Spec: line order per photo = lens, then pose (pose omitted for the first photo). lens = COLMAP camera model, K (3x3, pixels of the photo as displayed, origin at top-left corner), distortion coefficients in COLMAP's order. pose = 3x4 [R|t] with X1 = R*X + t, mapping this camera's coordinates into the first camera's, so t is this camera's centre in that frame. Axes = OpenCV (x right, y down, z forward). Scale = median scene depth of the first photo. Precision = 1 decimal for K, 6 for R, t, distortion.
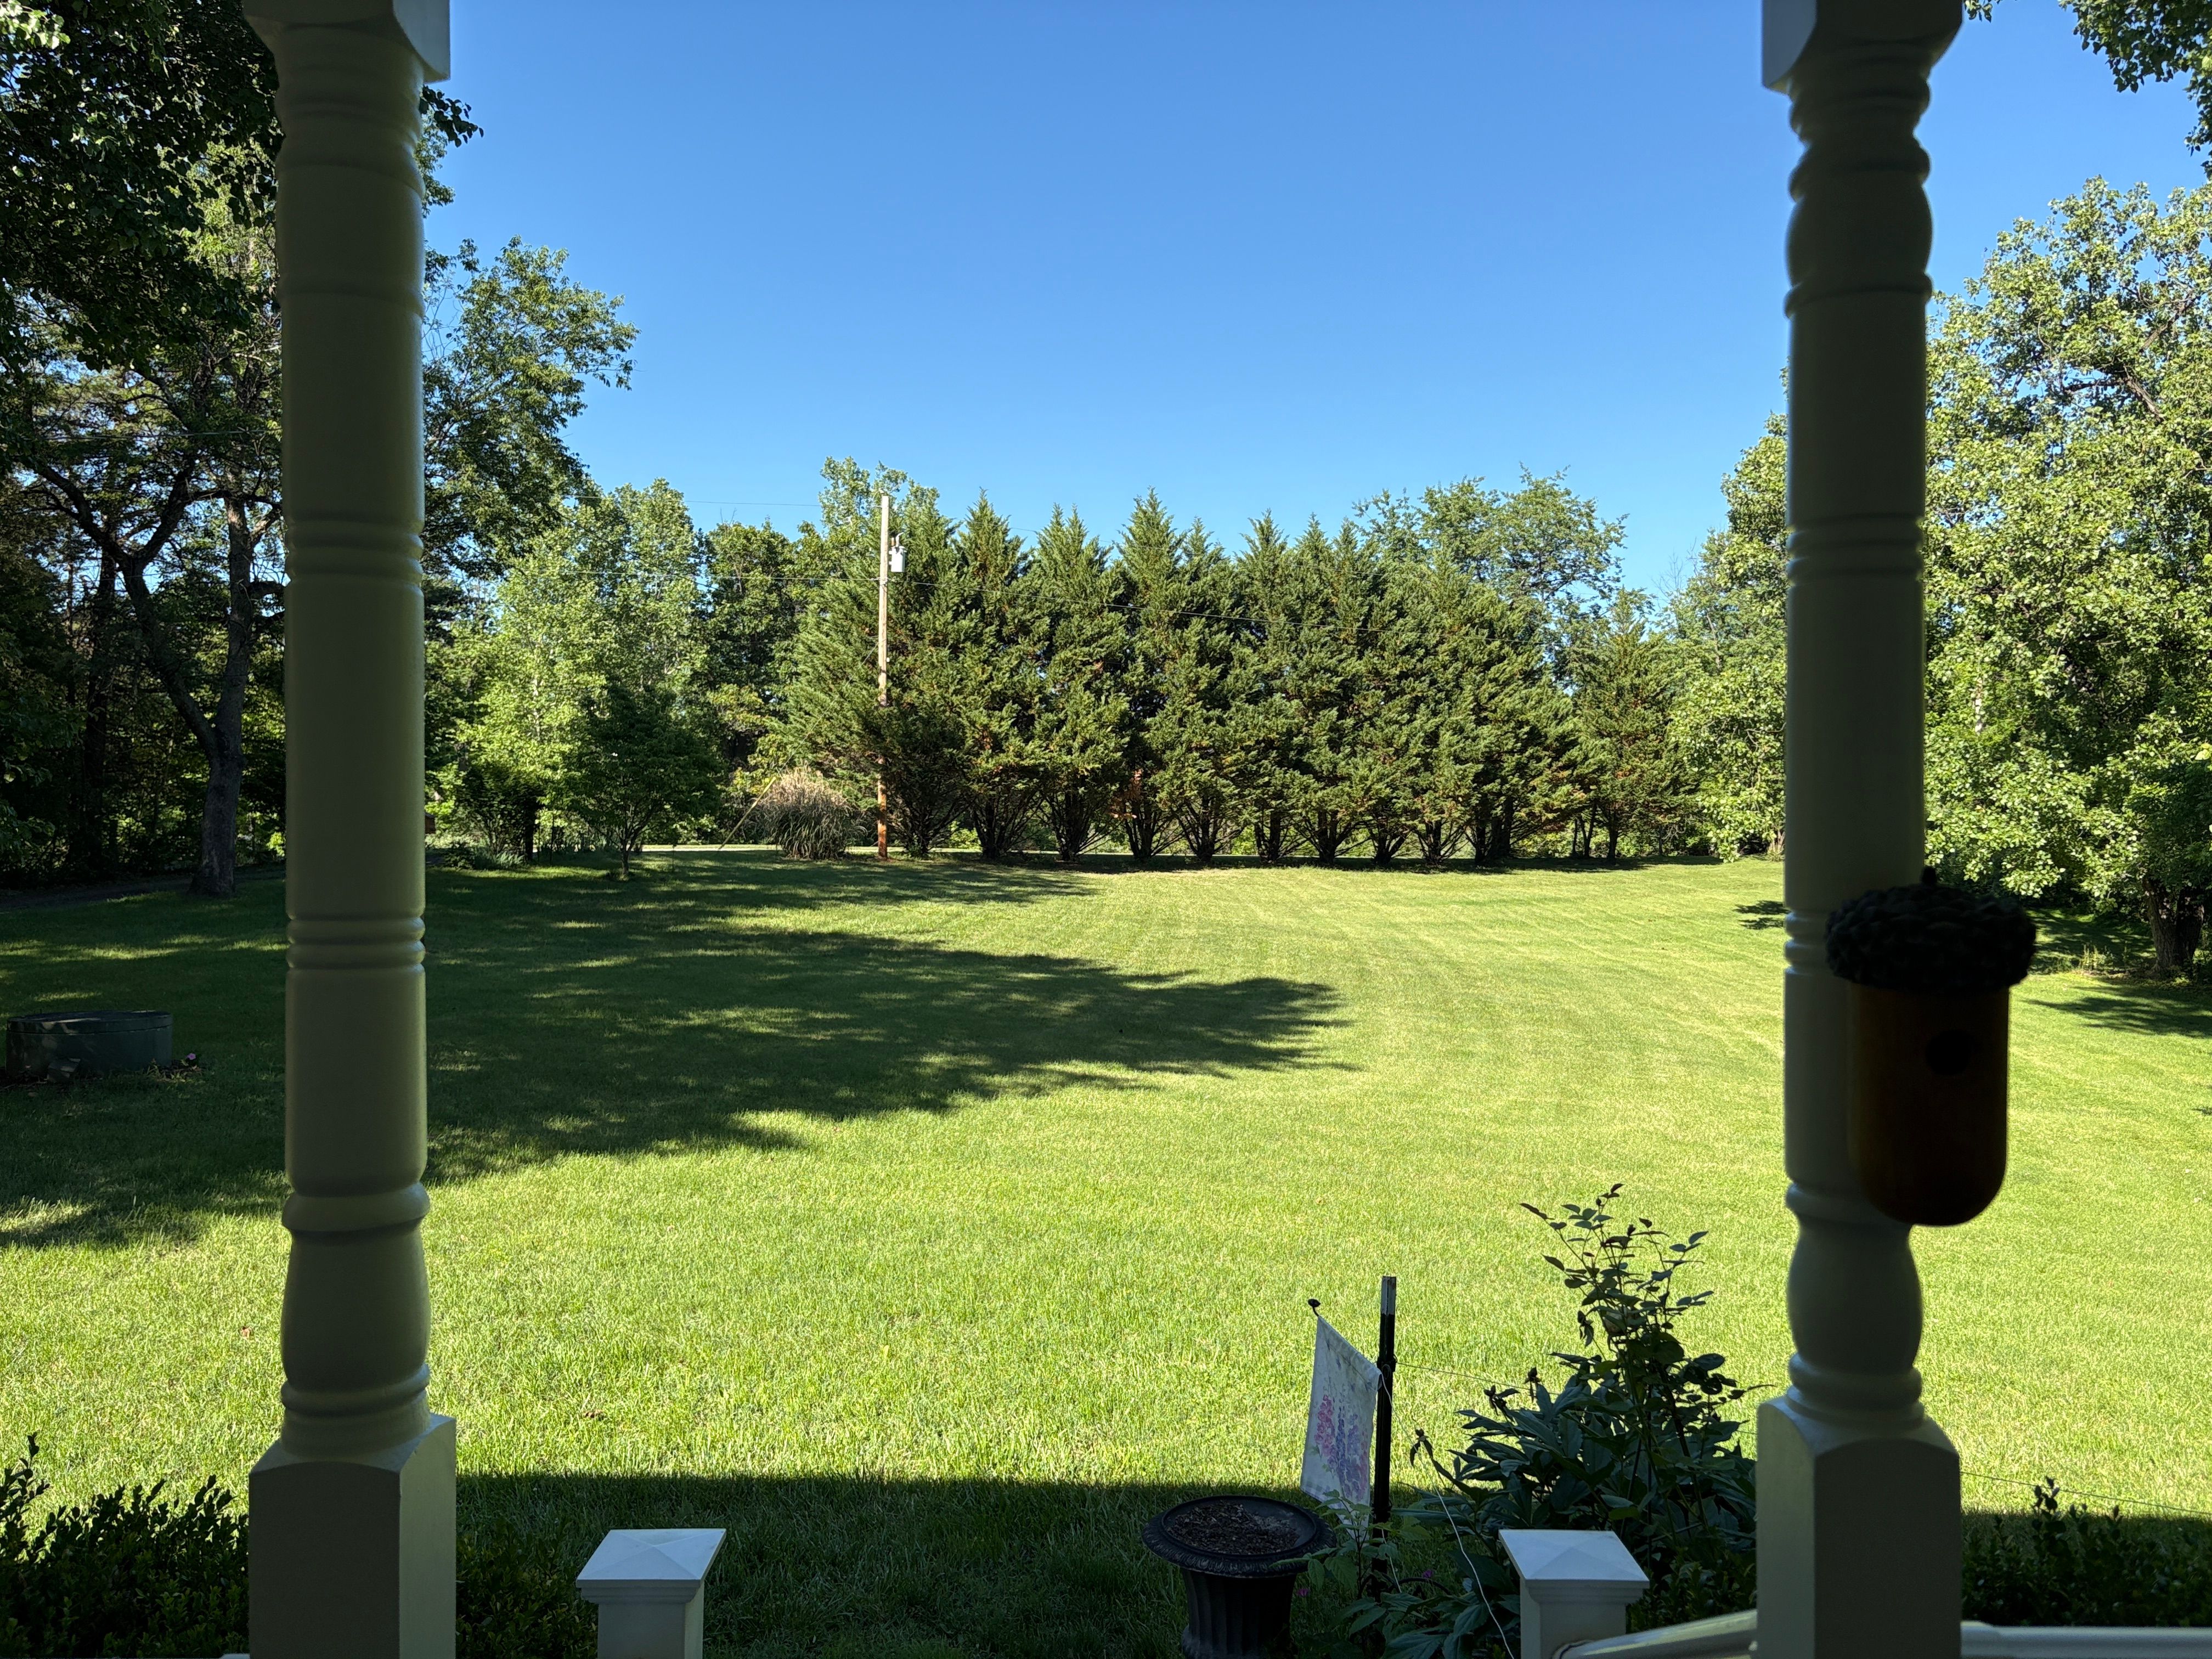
lens RADIAL K [[1684.8, 0, 1099.9], [0, 1684.8, 833.5], [0, 0, 1]] dist [0.001935, 0.000206]
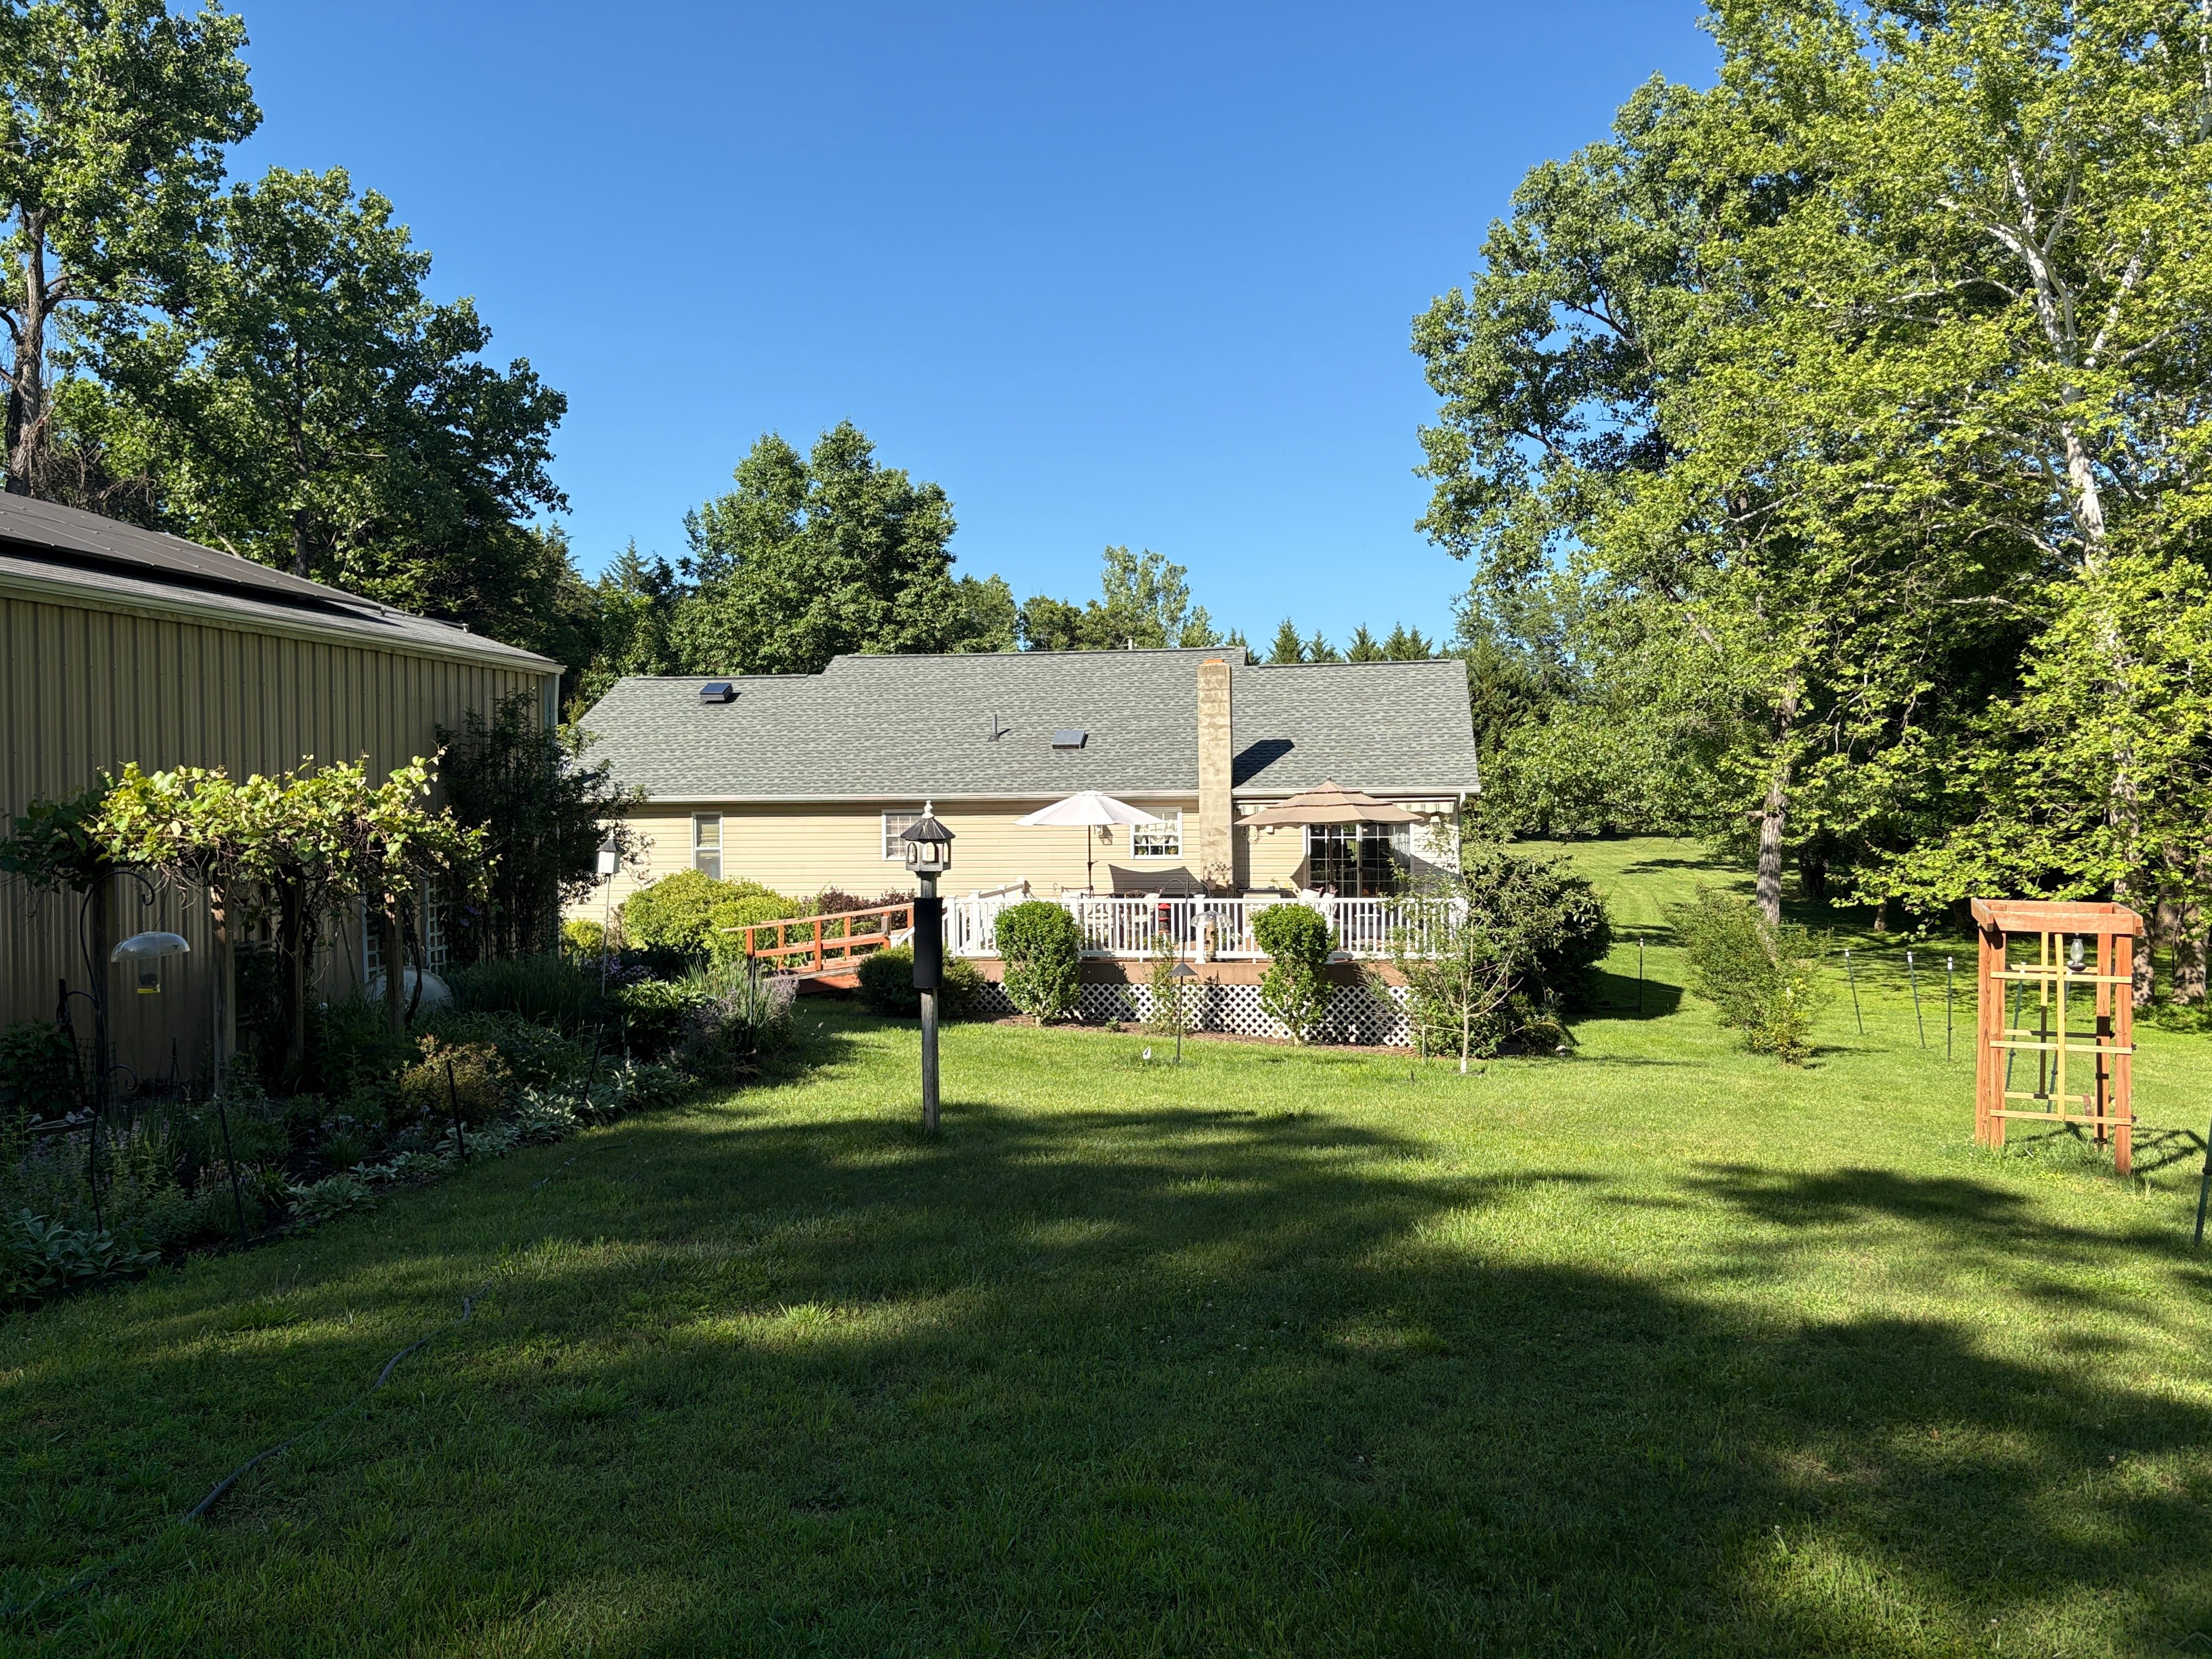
lens RADIAL K [[1684.8, 0, 1106.3], [0, 1684.8, 830.0], [0, 0, 1]] dist [0.001935, 0.000206]
pose [[0.986269, -0.004200, -0.165092, 0.073194], [0.006144, 0.999918, 0.011266, -0.003886], [0.165032, -0.012125, 0.986214, -0.414217]]
